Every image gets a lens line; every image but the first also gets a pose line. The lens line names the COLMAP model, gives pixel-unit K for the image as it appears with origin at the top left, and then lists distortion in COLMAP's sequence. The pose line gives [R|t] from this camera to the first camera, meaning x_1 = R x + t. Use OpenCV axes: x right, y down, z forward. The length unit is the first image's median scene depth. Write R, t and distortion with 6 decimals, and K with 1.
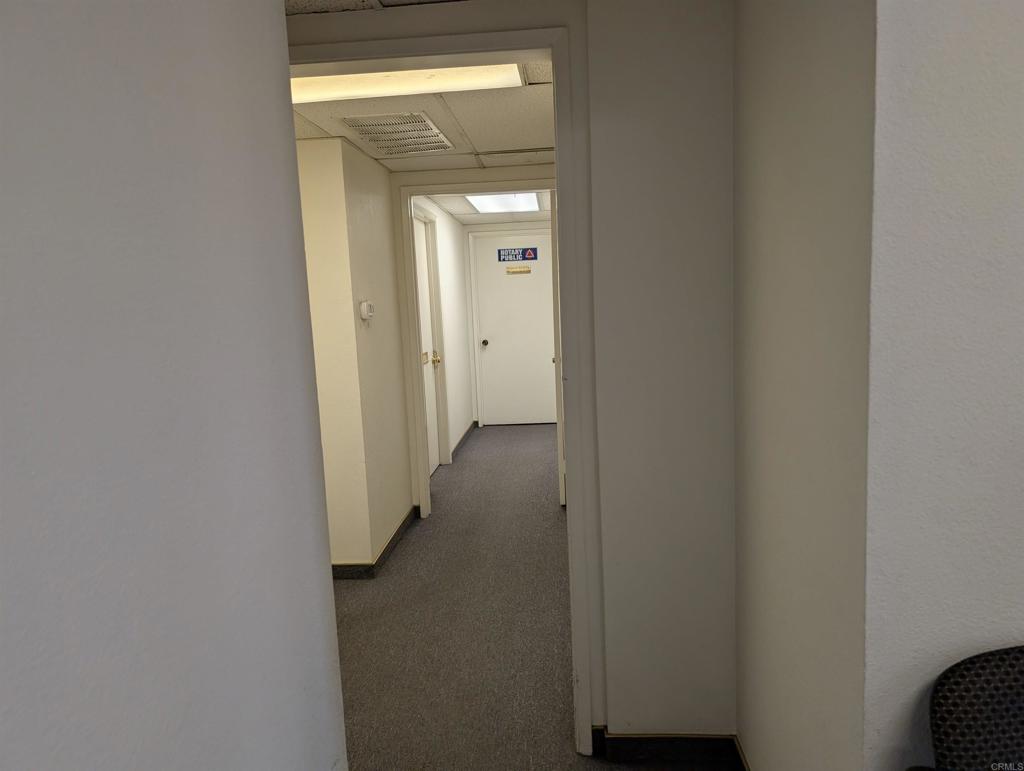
lens RADIAL K [[713.3, 0, 510.7], [0, 713.3, 389.3], [0, 0, 1]] dist [0.001970, -0.012487]
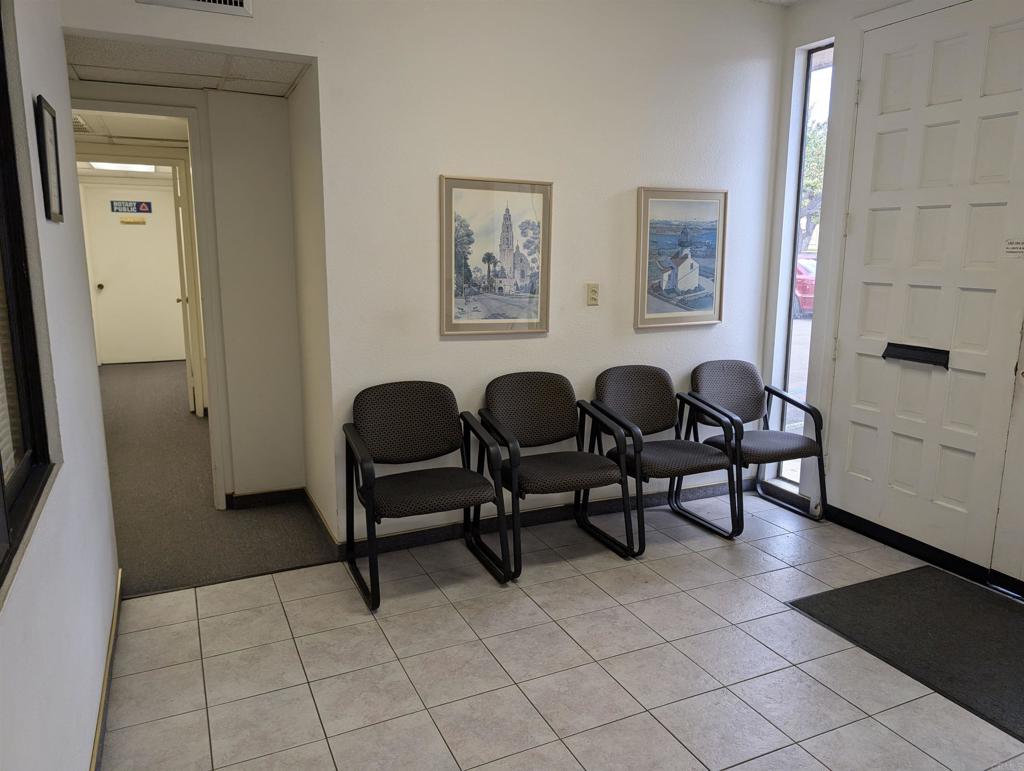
lens RADIAL K [[713.3, 0, 515.4], [0, 713.3, 385.6], [0, 0, 1]] dist [0.001970, -0.012487]
pose [[0.865706, -0.048851, 0.498163, -0.039364], [0.019819, 0.997791, 0.063404, 0.028857], [-0.500160, -0.045016, 0.864762, -0.263889]]
